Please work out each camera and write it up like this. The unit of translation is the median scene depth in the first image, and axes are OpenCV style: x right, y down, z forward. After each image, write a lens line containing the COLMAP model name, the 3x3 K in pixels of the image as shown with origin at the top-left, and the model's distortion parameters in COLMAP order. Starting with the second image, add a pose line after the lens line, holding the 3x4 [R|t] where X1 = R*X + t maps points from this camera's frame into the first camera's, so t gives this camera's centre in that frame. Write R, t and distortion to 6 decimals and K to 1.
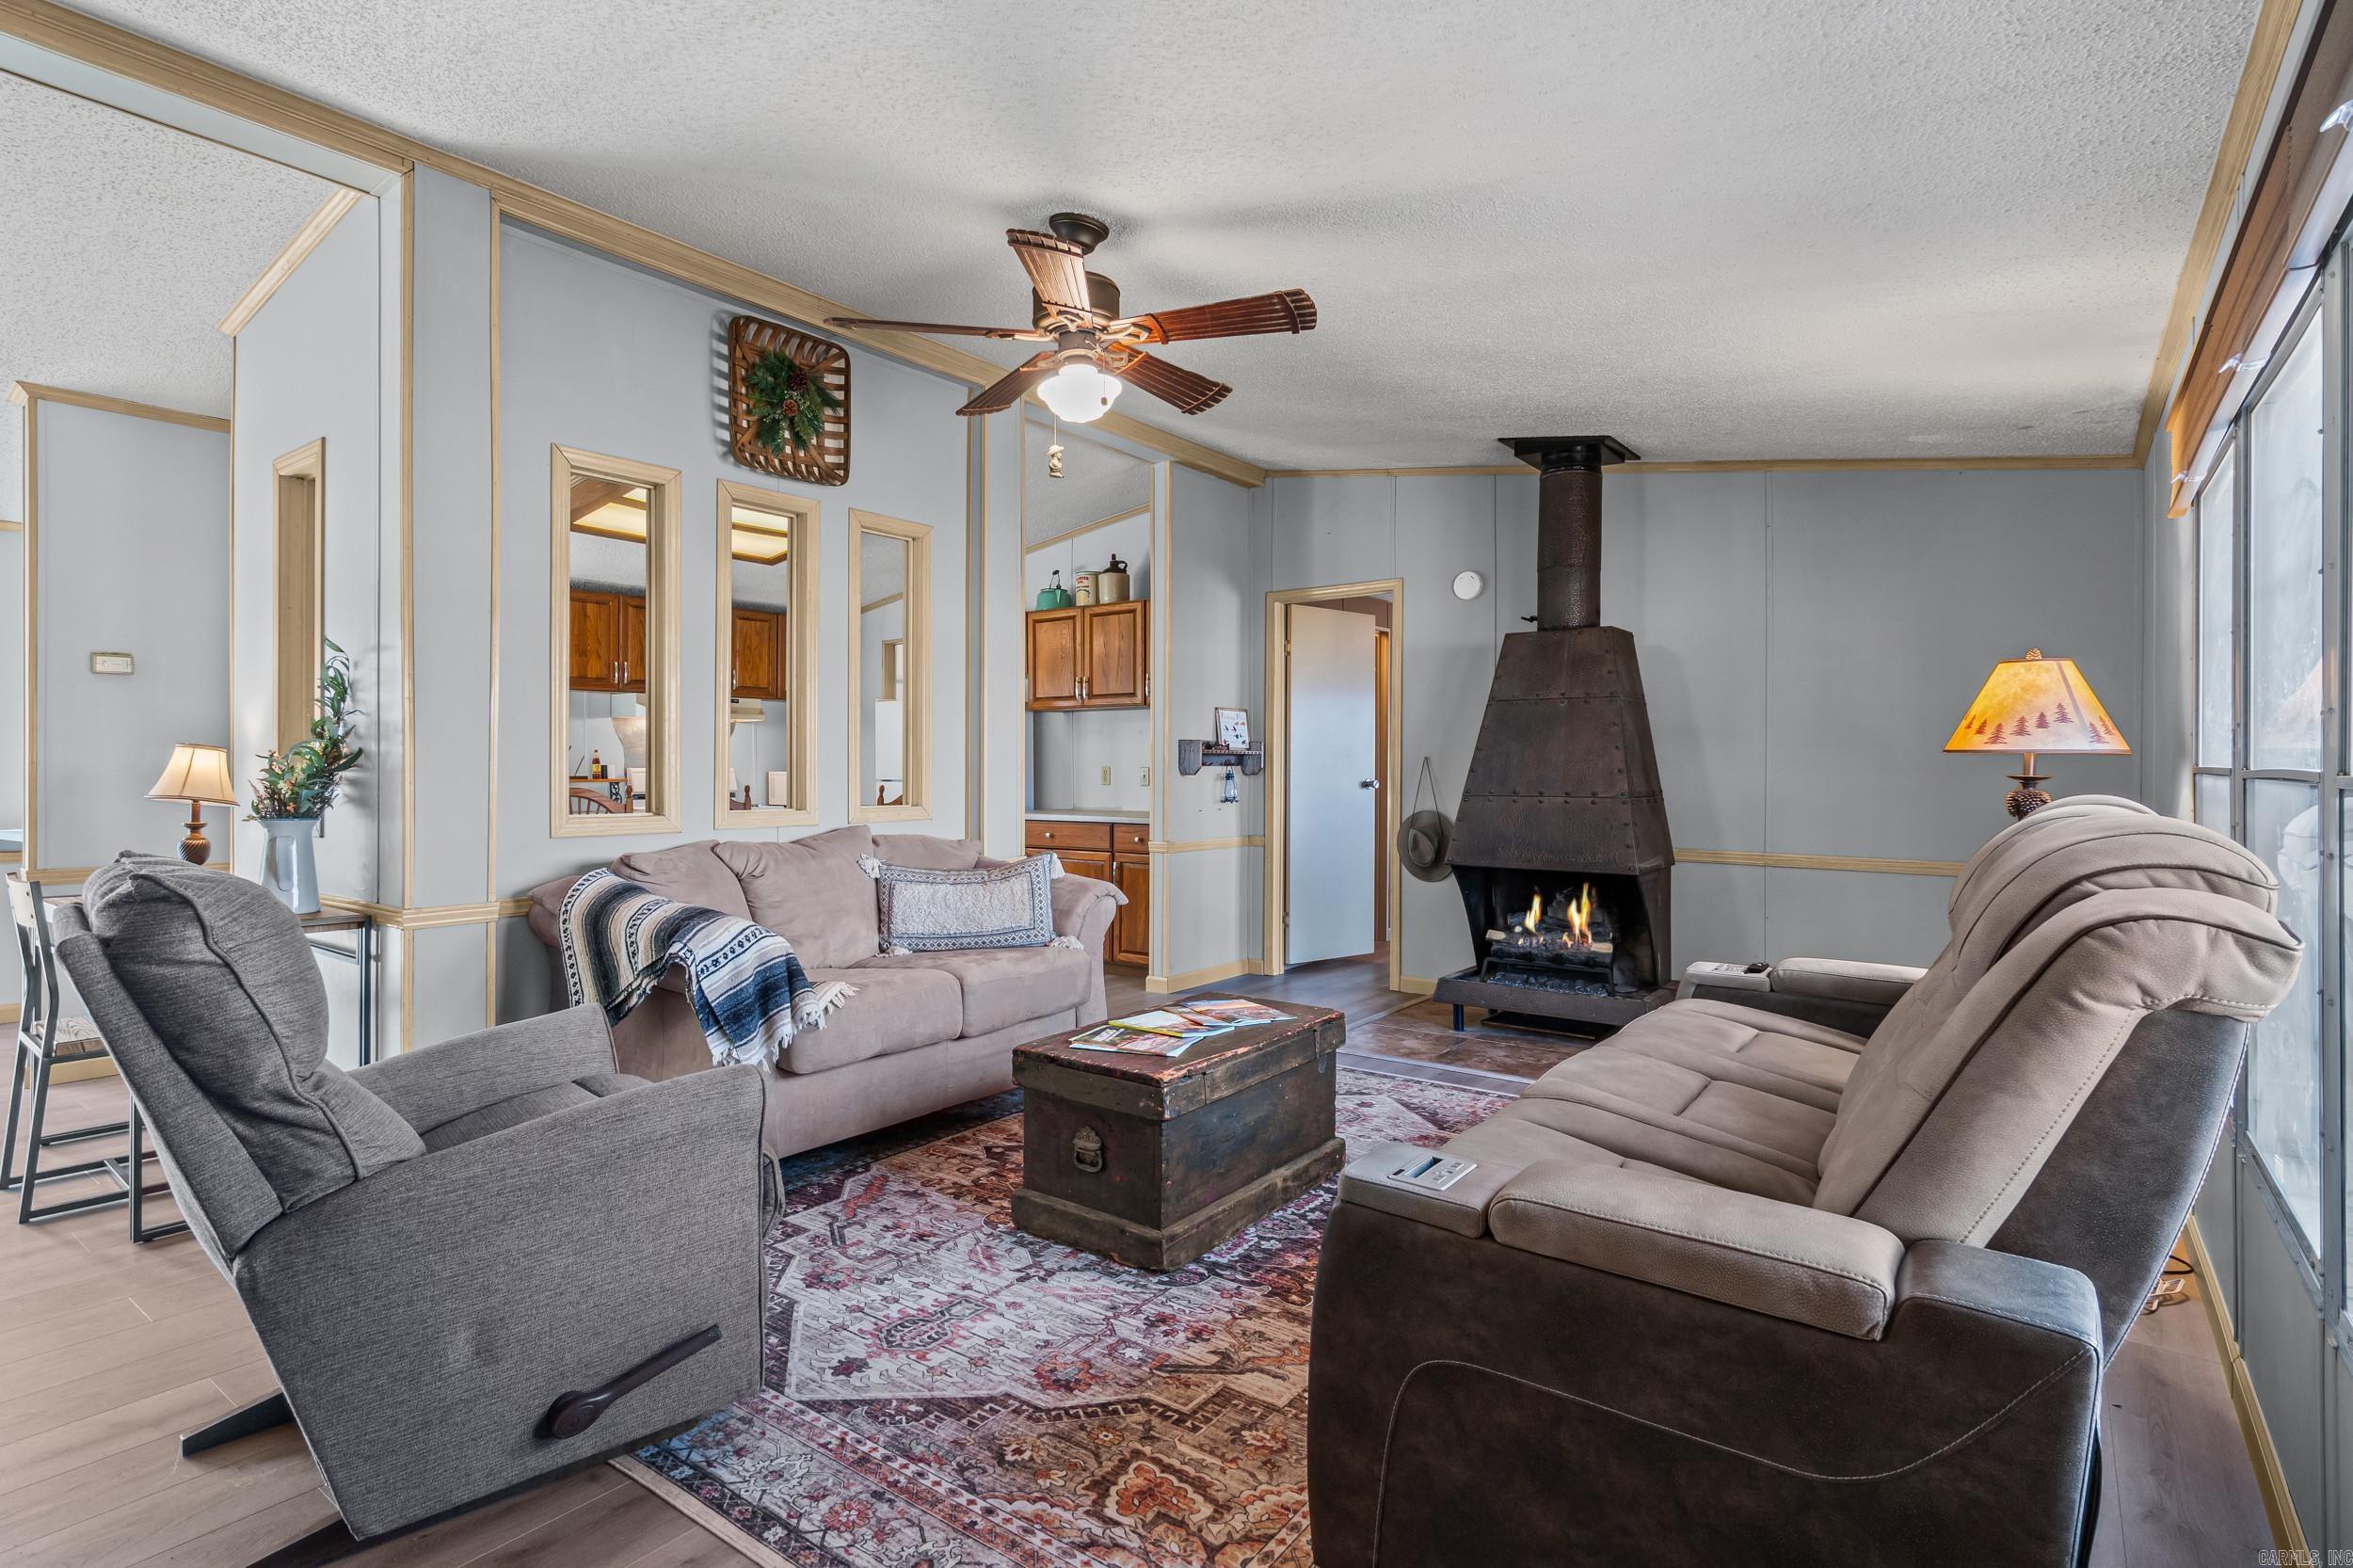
lens RADIAL K [[1140.4, 0, 1134.2], [0, 1140.4, 775.1], [0, 0, 1]] dist [-0.028000, -0.000128]
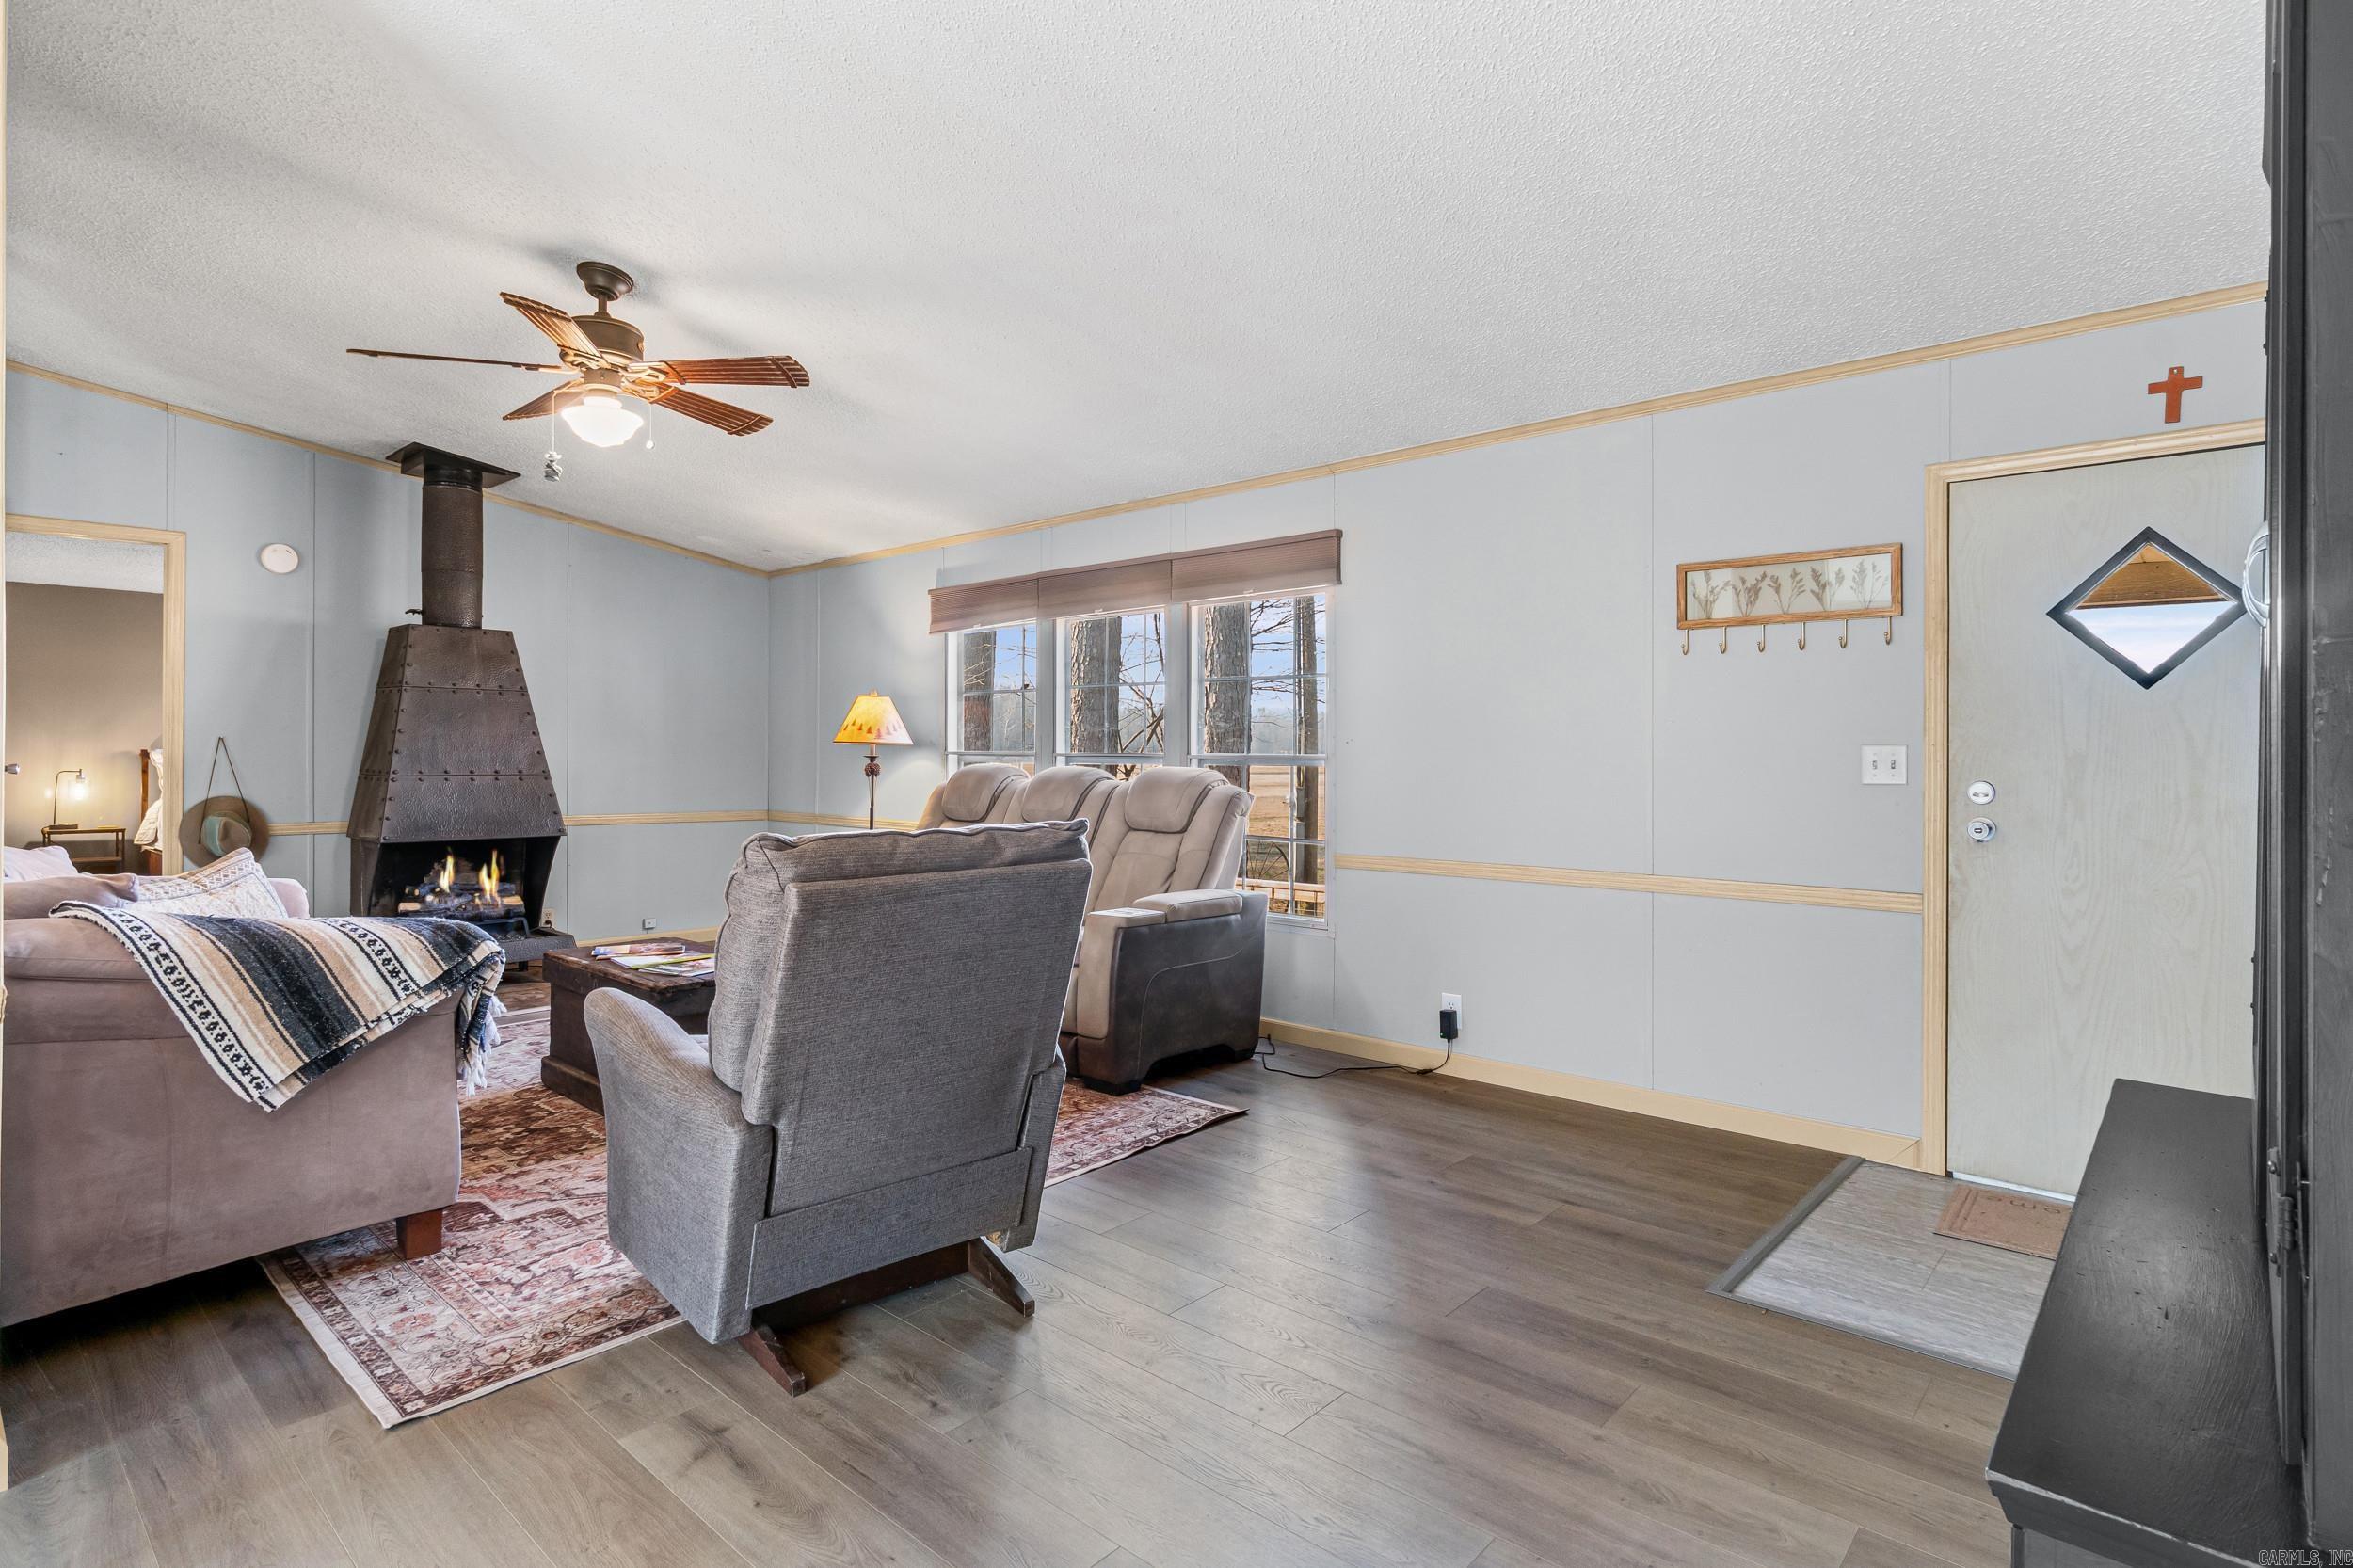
lens RADIAL K [[1210.7, 0, 1160.4], [0, 1210.7, 760.4], [0, 0, 1]] dist [-0.006389, 0.000418]
pose [[0.078667, -0.000871, 0.996901, -1.166493], [0.002951, 0.999995, 0.000641, 0.007677], [-0.996897, 0.002891, 0.078669, 0.343755]]
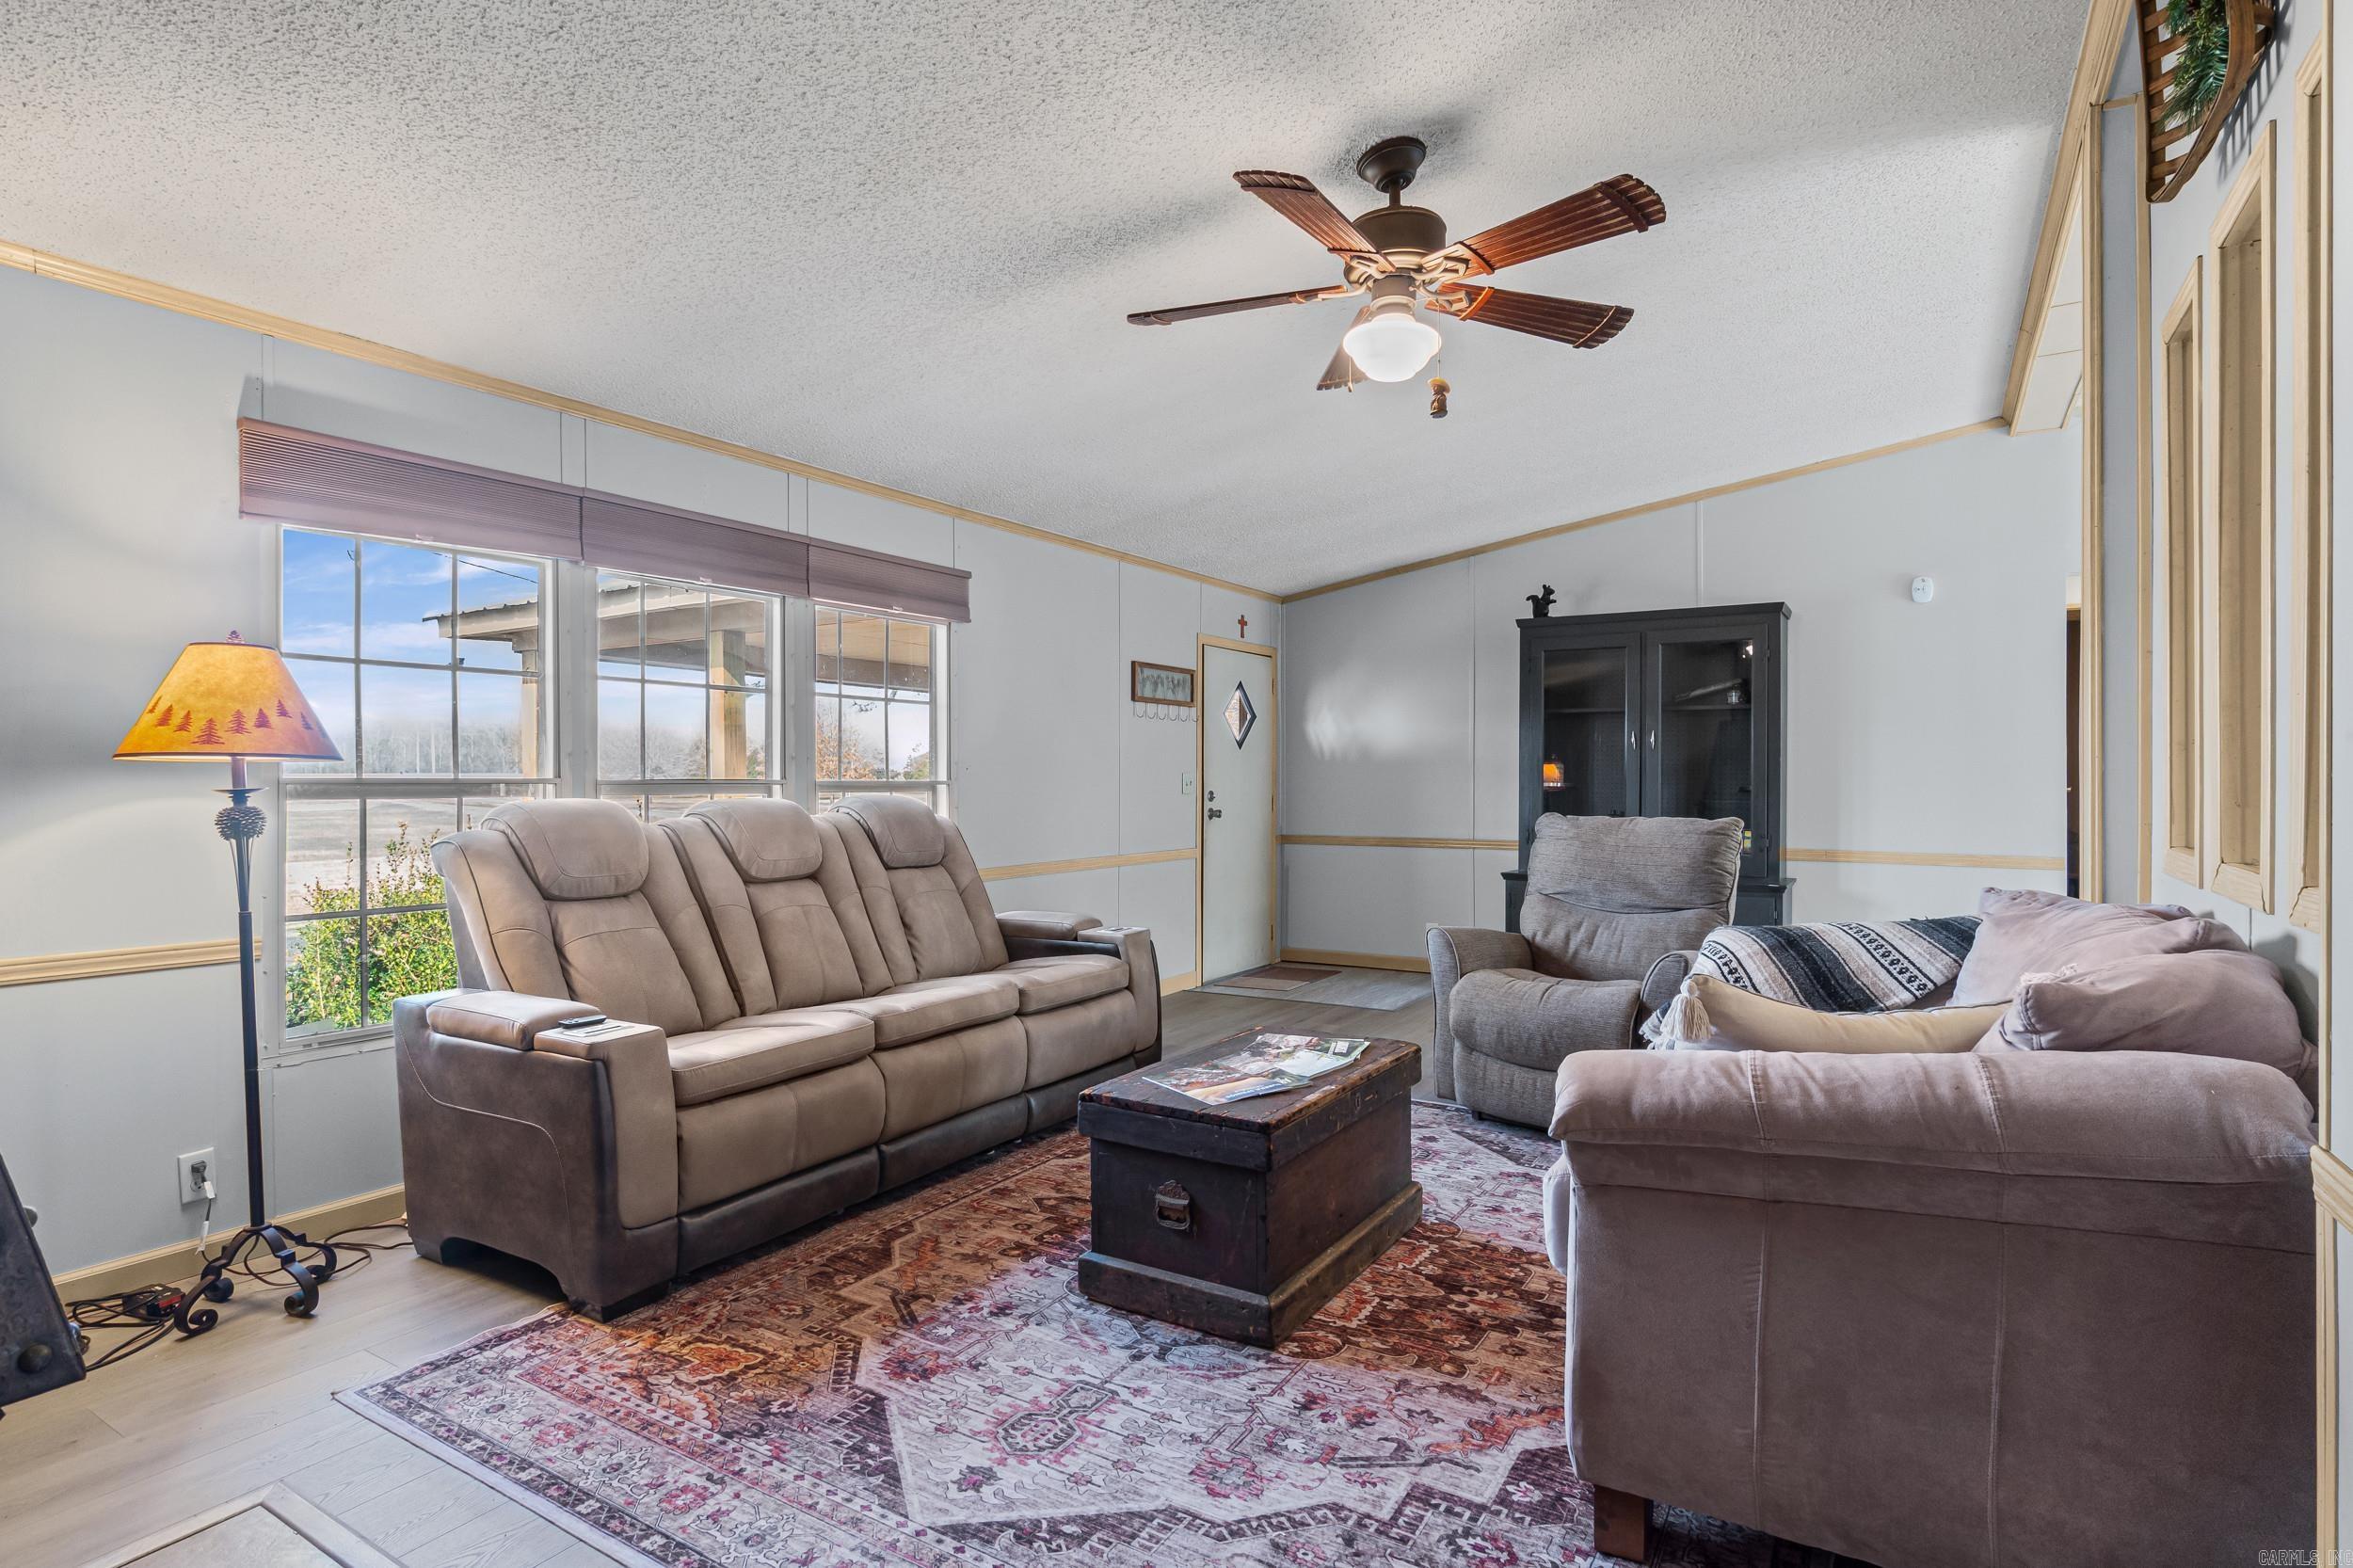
lens RADIAL K [[1210.7, 0, 1161.8], [0, 1210.7, 783.0], [0, 0, 1]] dist [-0.006389, 0.000418]
pose [[-0.994461, 0.003120, -0.105059, 0.217913], [0.001796, 0.999918, 0.012696, -0.012390], [0.105090, 0.012437, -0.994385, 1.850493]]
